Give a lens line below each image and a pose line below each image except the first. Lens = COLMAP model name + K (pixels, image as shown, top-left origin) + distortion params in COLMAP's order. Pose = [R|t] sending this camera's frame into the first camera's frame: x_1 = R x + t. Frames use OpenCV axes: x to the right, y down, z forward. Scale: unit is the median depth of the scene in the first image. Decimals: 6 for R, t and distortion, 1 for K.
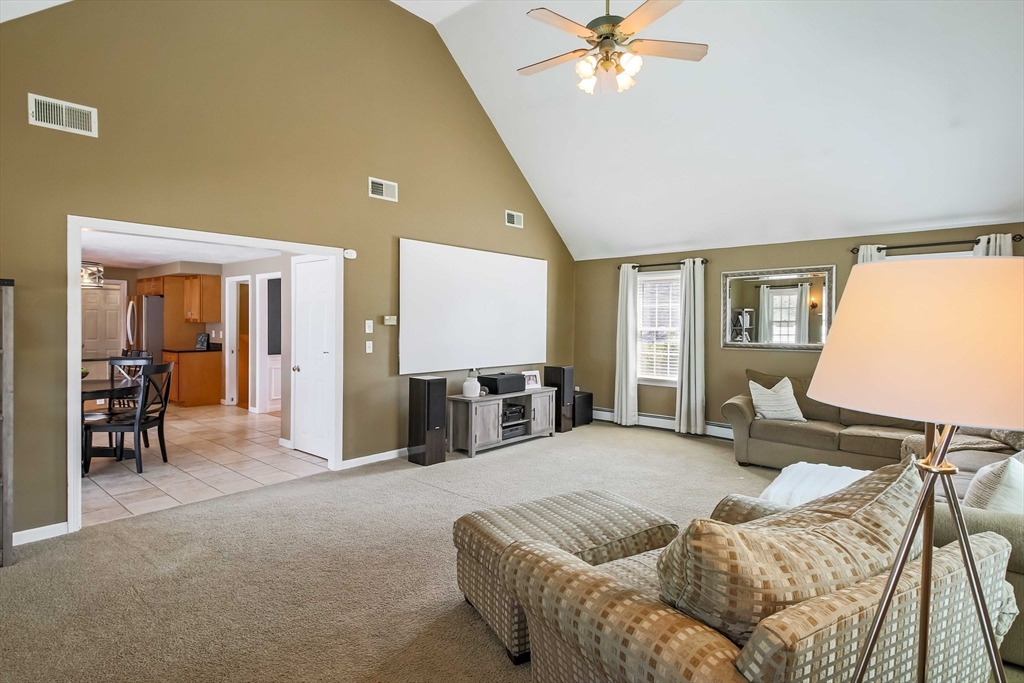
lens RADIAL K [[521.2, 0, 514.0], [0, 521.2, 326.4], [0, 0, 1]] dist [0.016091, -0.000219]
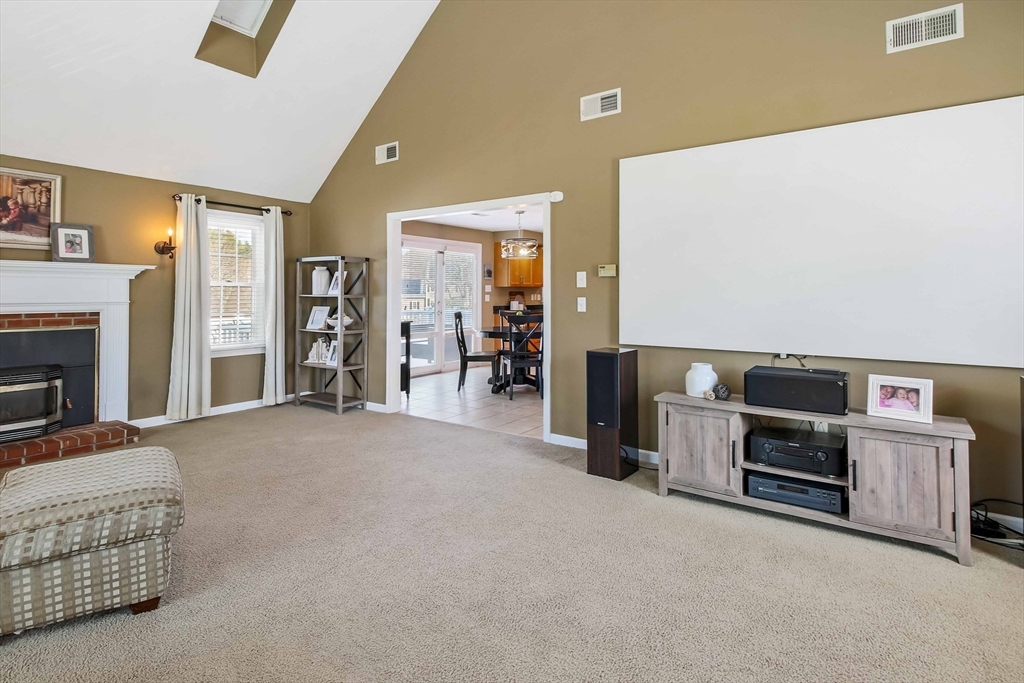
lens RADIAL K [[529.7, 0, 510.9], [0, 529.7, 287.5], [0, 0, 1]] dist [-0.000428, -0.001651]
pose [[0.103426, -0.018796, -0.994460, 0.513092], [-0.001824, 0.999816, -0.019087, 0.027800], [0.994635, 0.003788, 0.103373, 0.776411]]
